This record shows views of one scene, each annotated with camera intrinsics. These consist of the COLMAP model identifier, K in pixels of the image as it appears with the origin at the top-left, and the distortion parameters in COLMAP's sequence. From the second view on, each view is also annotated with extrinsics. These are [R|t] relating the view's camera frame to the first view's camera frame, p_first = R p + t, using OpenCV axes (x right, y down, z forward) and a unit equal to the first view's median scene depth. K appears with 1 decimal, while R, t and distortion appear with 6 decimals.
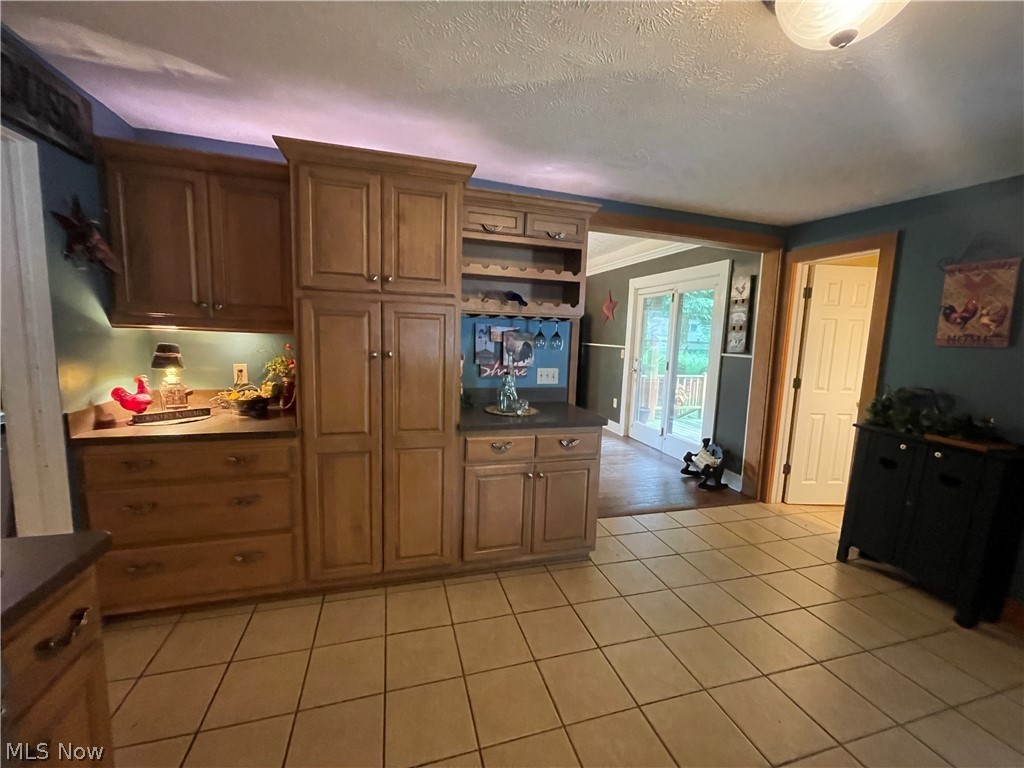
lens RADIAL K [[413.0, 0, 510.9], [0, 413.0, 385.2], [0, 0, 1]] dist [0.001664, -0.000727]
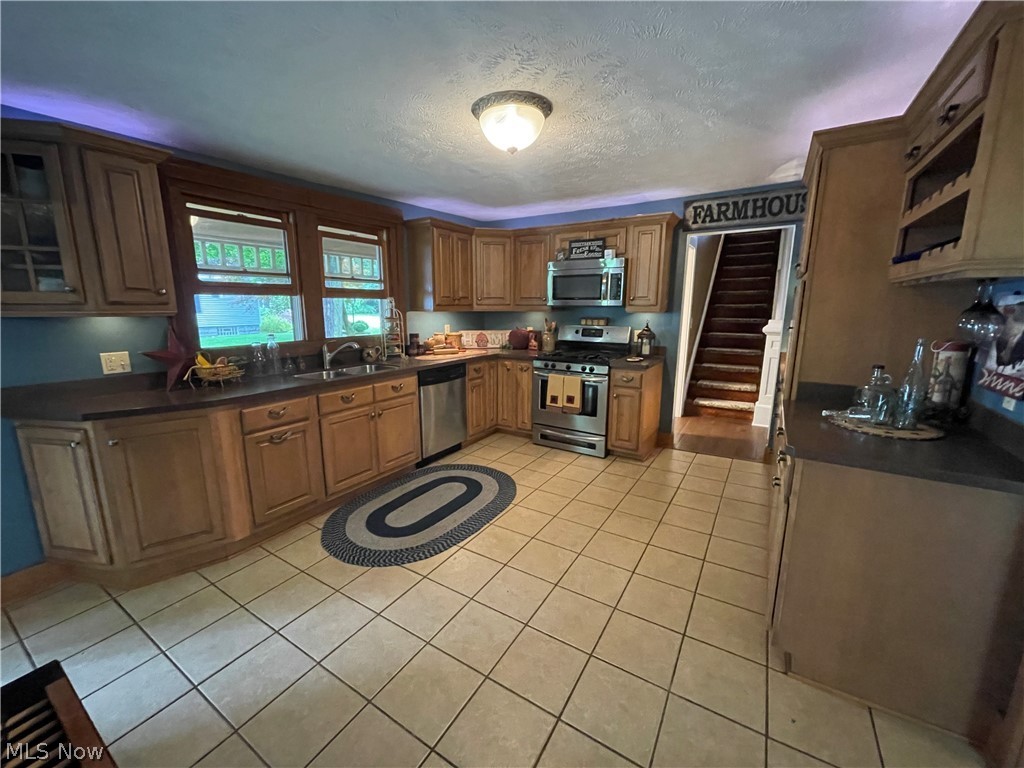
lens RADIAL K [[413.0, 0, 513.3], [0, 413.0, 385.2], [0, 0, 1]] dist [0.001664, -0.000727]
pose [[-0.746035, 0.095550, -0.659016, 1.006720], [-0.104751, 0.960492, 0.257843, -0.127221], [0.657616, 0.261392, -0.706552, 1.232113]]
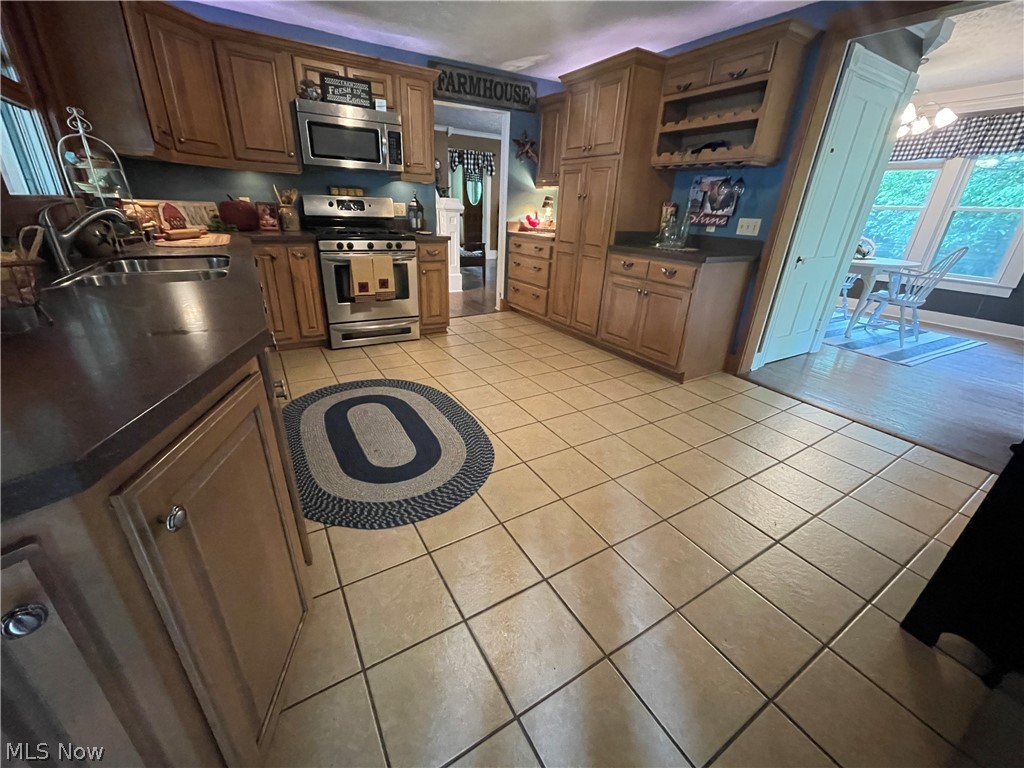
lens RADIAL K [[413.0, 0, 514.5], [0, 413.0, 379.4], [0, 0, 1]] dist [0.001664, -0.000727]
pose [[0.256881, 0.355419, -0.898715, 1.318632], [-0.147913, 0.933424, 0.326867, 0.108274], [0.955057, 0.048966, 0.292350, 0.227412]]
